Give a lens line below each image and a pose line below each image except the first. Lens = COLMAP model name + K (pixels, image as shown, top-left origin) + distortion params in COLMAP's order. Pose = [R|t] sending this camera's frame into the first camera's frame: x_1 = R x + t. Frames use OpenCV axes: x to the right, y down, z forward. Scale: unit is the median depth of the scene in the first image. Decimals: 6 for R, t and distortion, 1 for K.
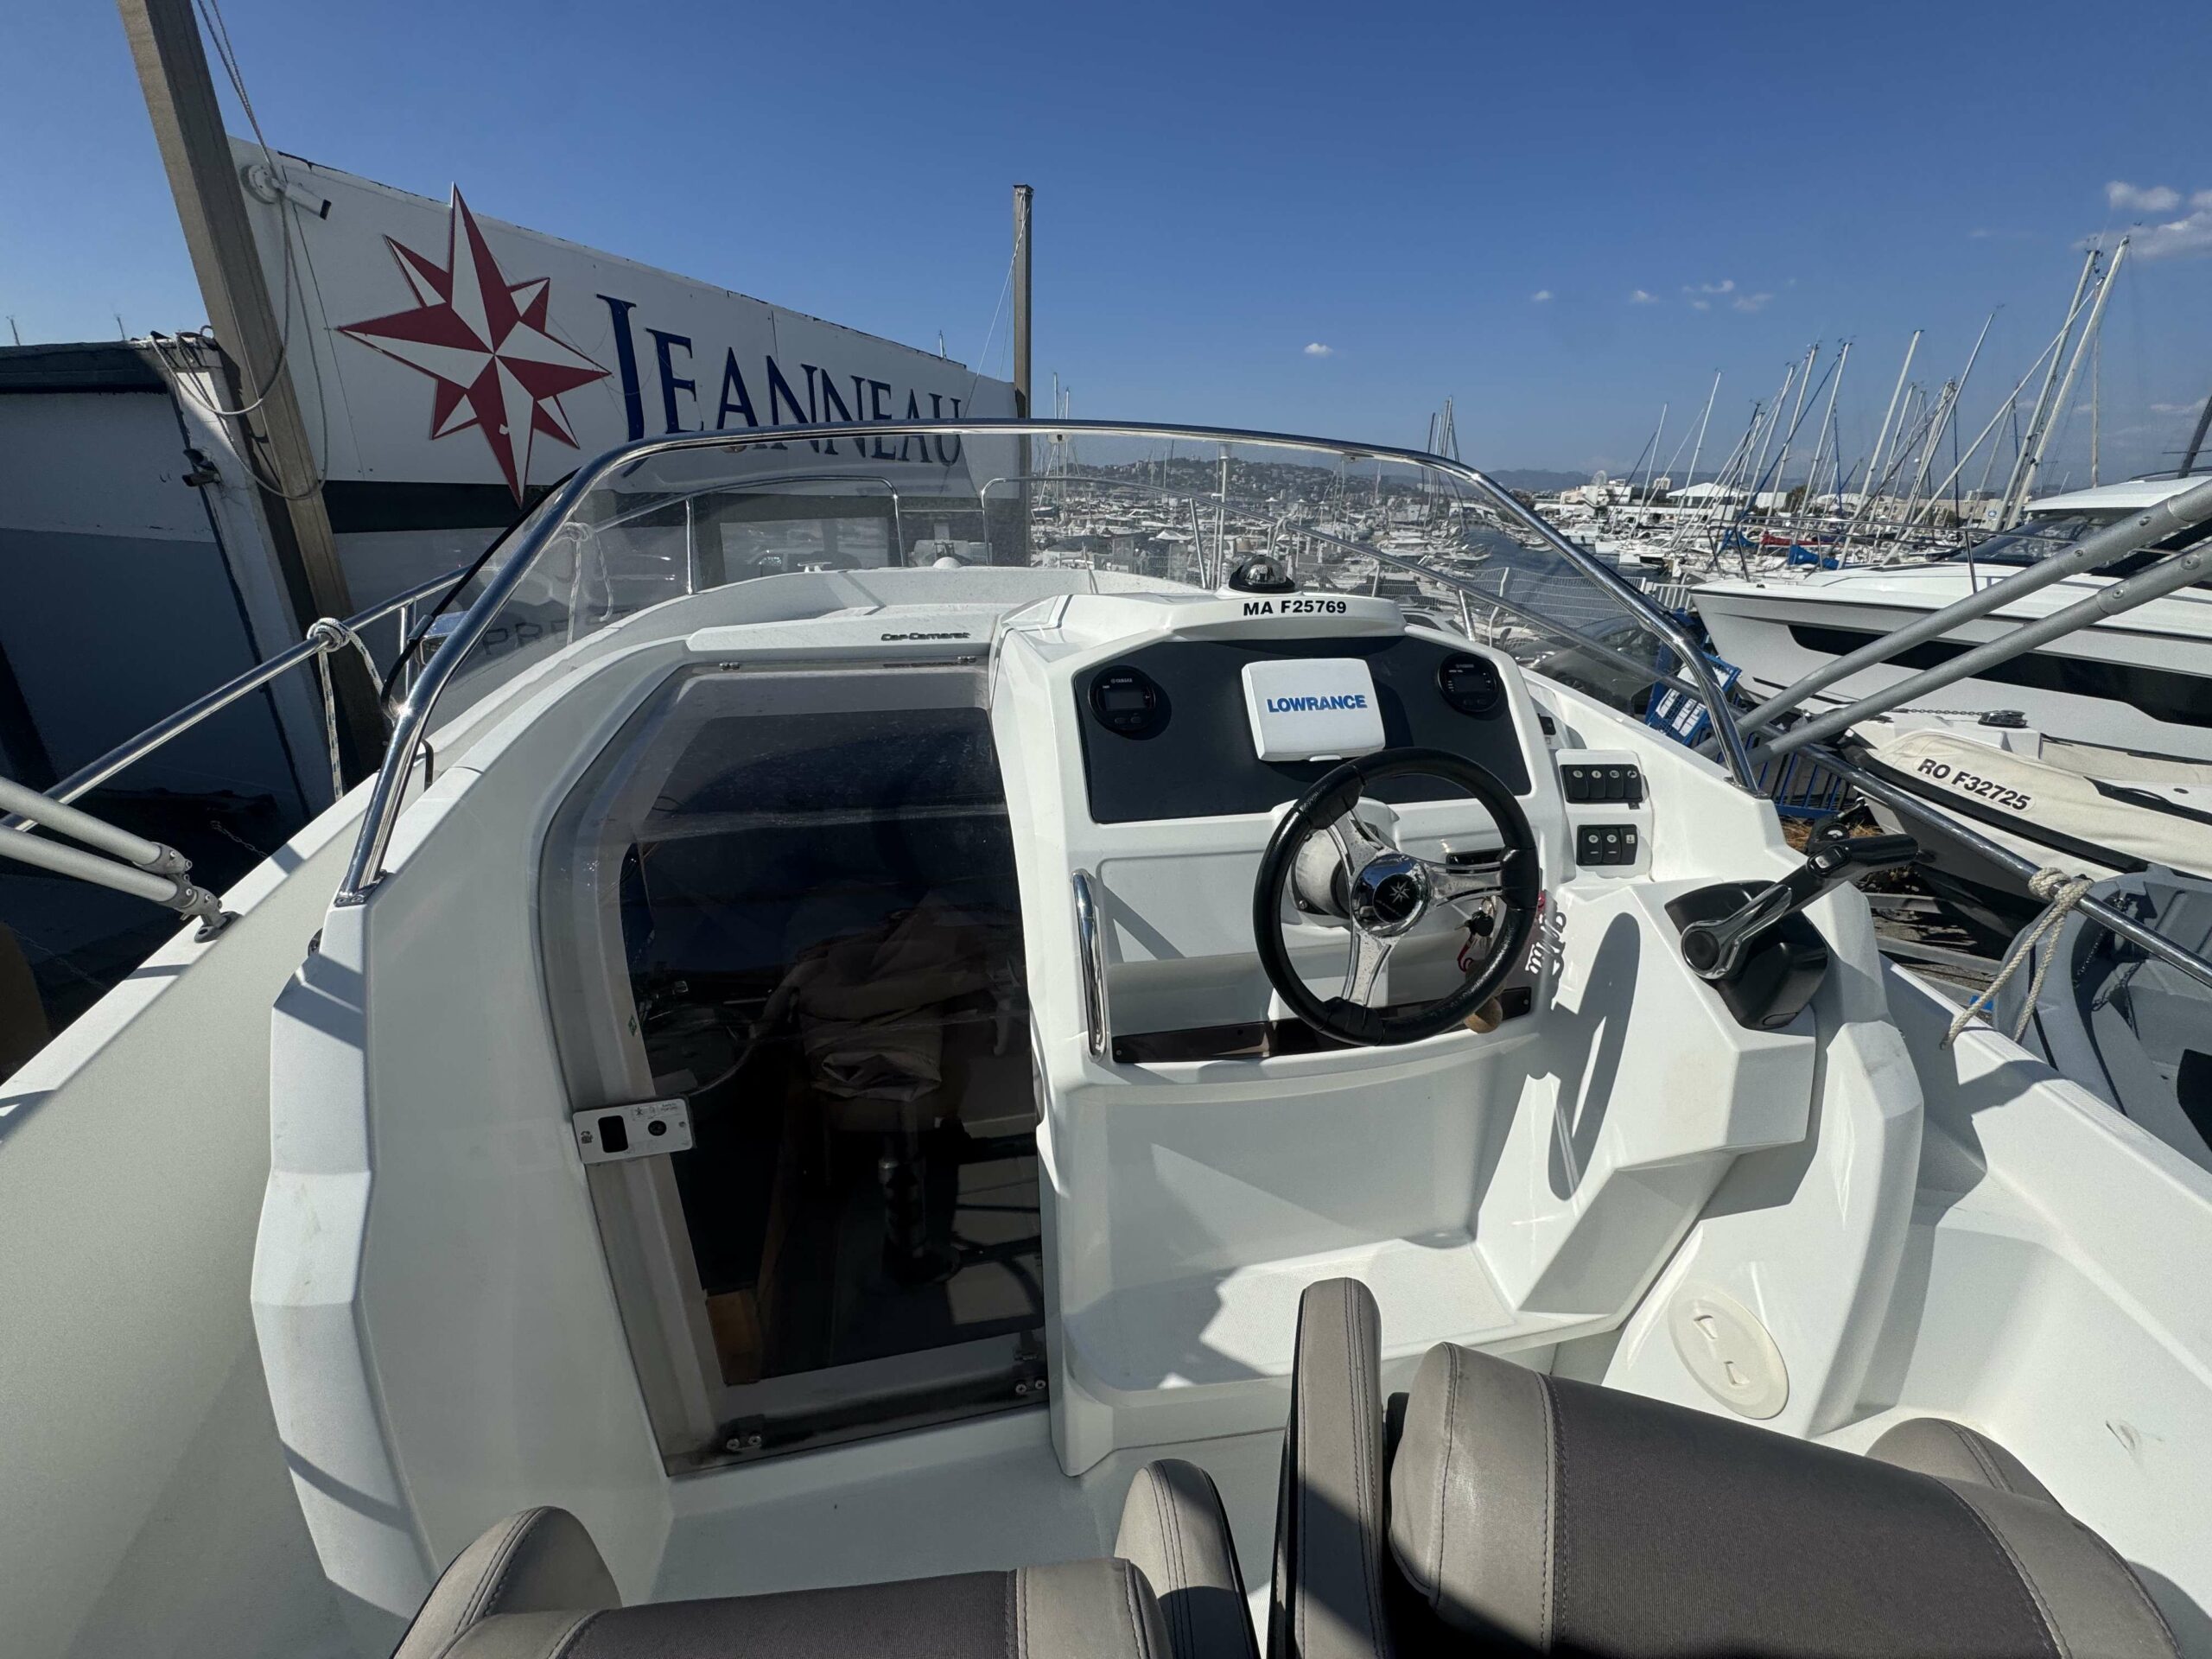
lens RADIAL K [[879.9, 0, 1103.0], [0, 879.9, 832.7], [0, 0, 1]] dist [-0.002029, -0.000548]
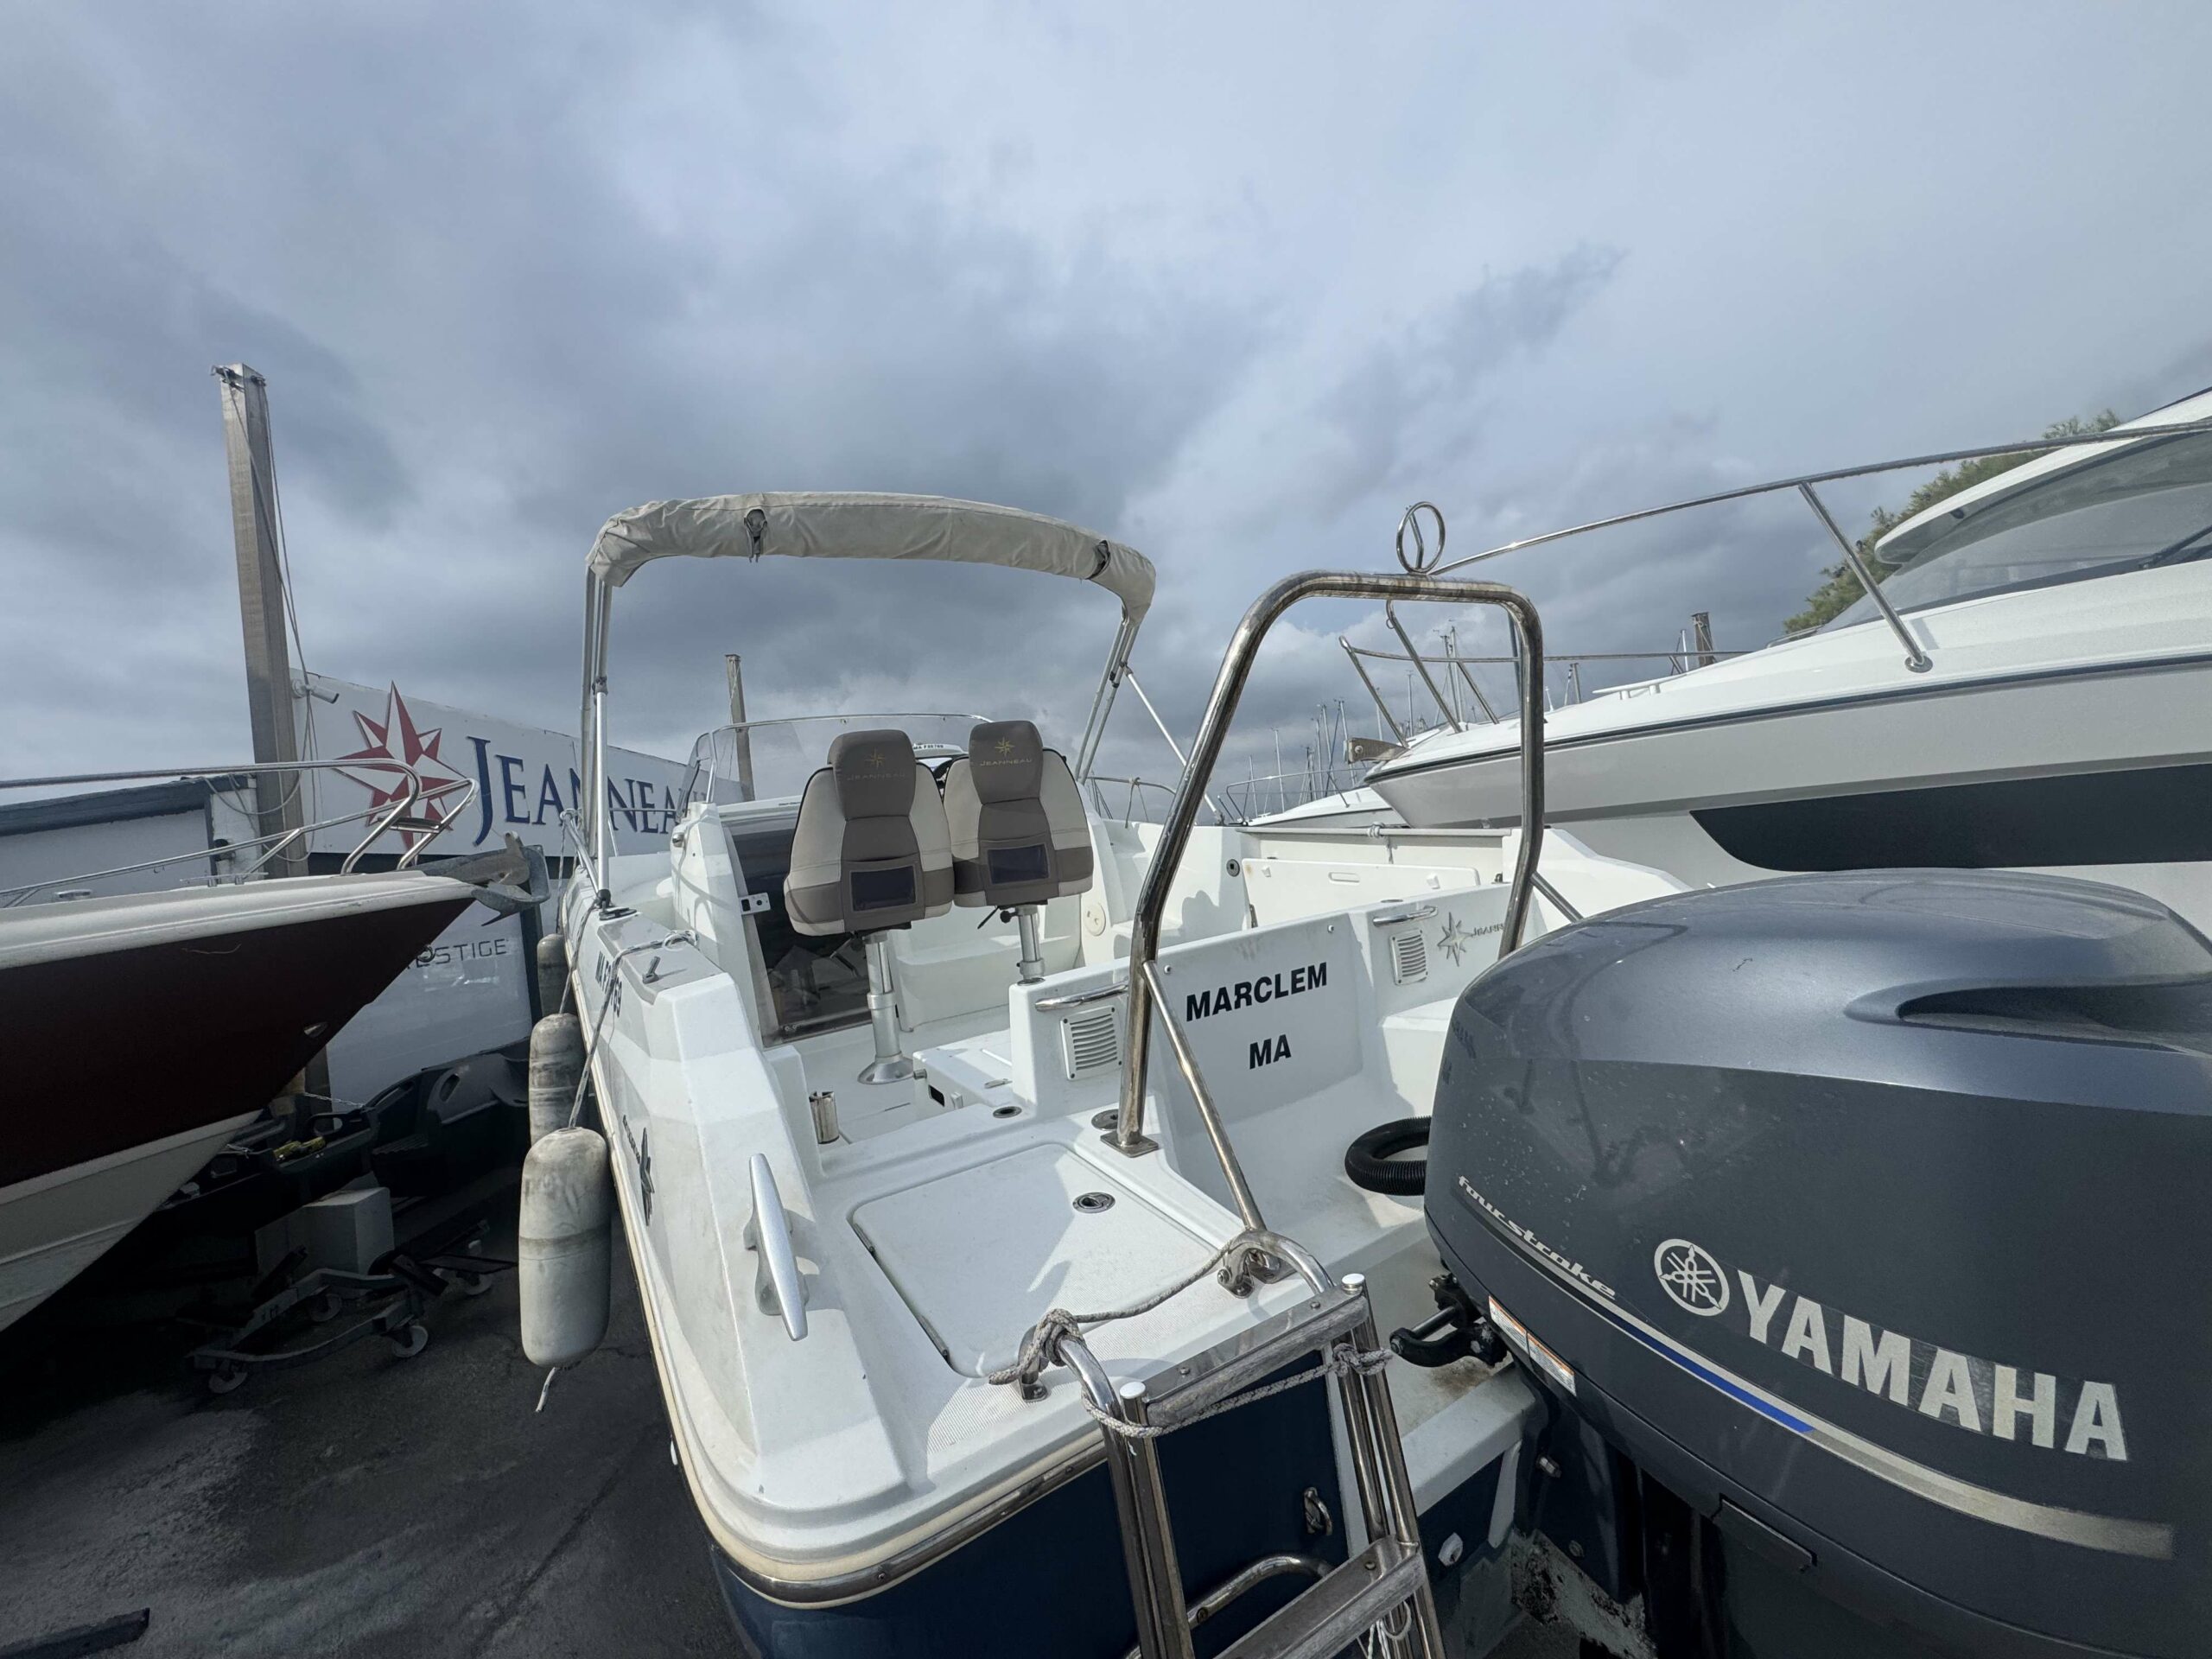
lens RADIAL K [[897.4, 0, 1098.5], [0, 897.4, 826.6], [0, 0, 1]] dist [-0.001174, -0.000218]
pose [[0.935664, -0.141086, 0.323462, -0.093445], [0.262647, 0.890595, -0.371292, 0.412241], [-0.235689, 0.432360, 0.870353, -0.570614]]
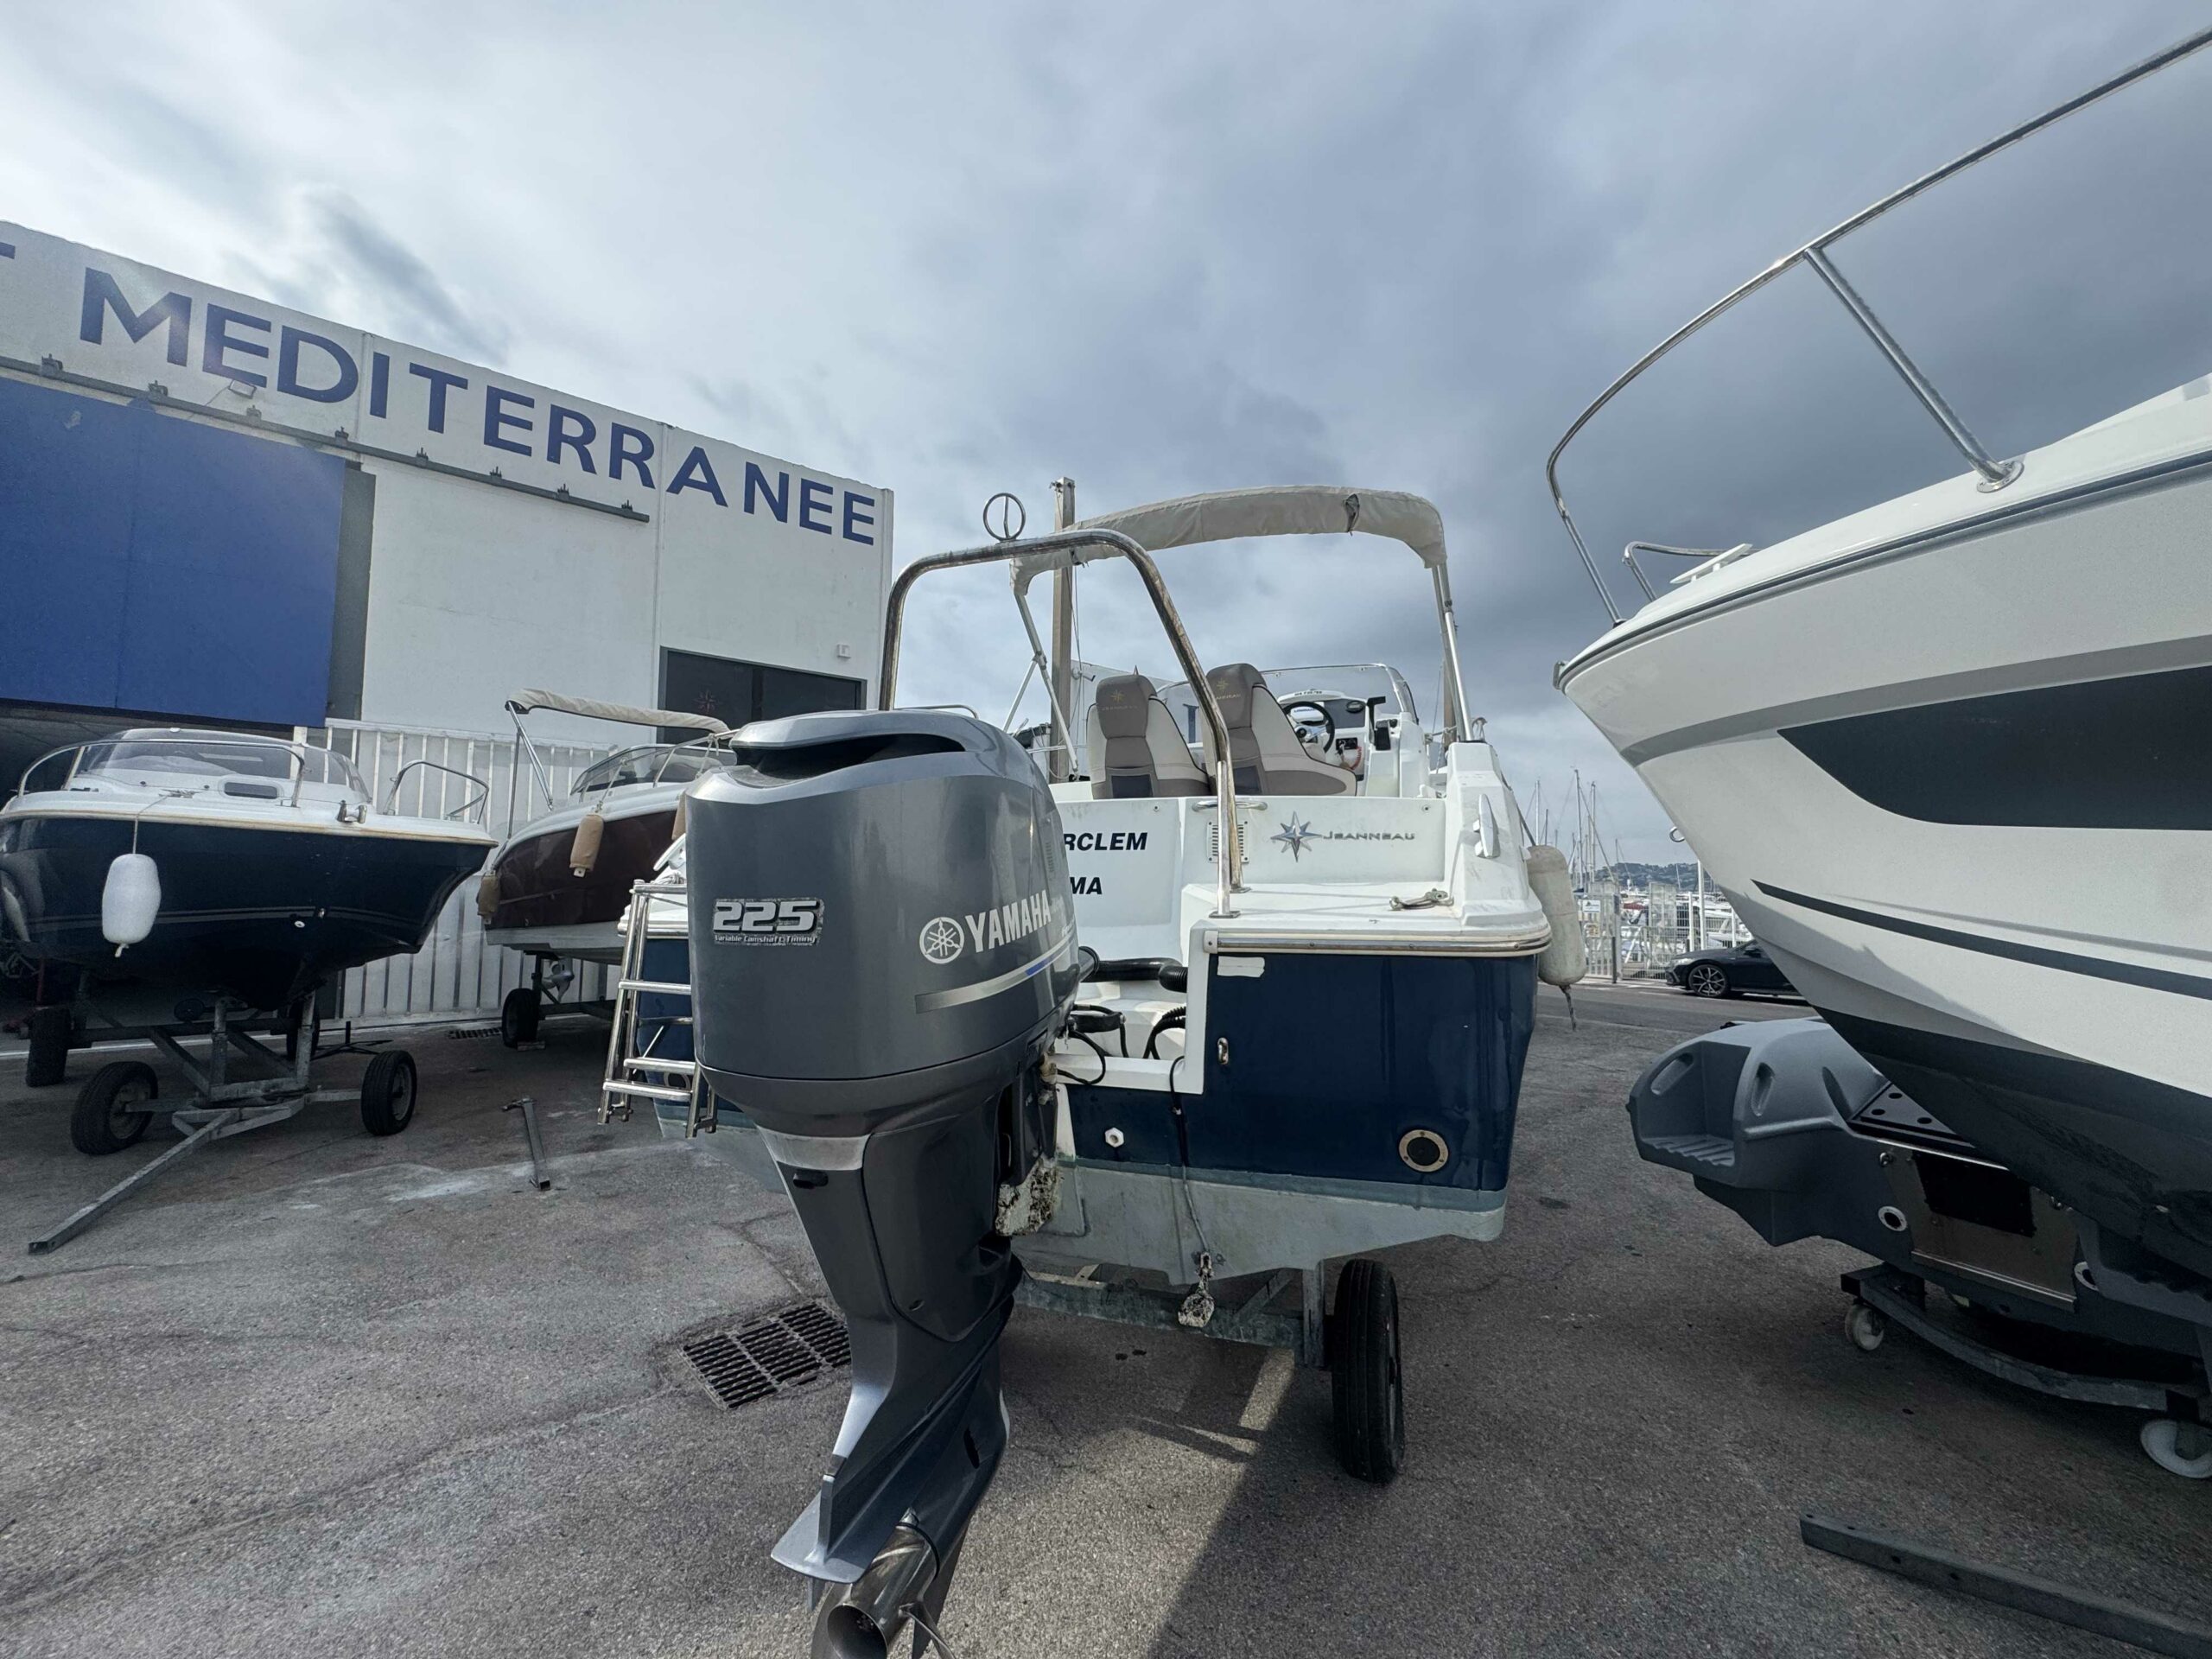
lens RADIAL K [[897.4, 0, 1098.5], [0, 897.4, 826.6], [0, 0, 1]] dist [-0.001174, -0.000218]
pose [[0.831481, -0.057498, -0.552570, 0.446699], [-0.191533, 0.903980, -0.382275, 0.561337], [0.521493, 0.423690, 0.740630, -0.625859]]
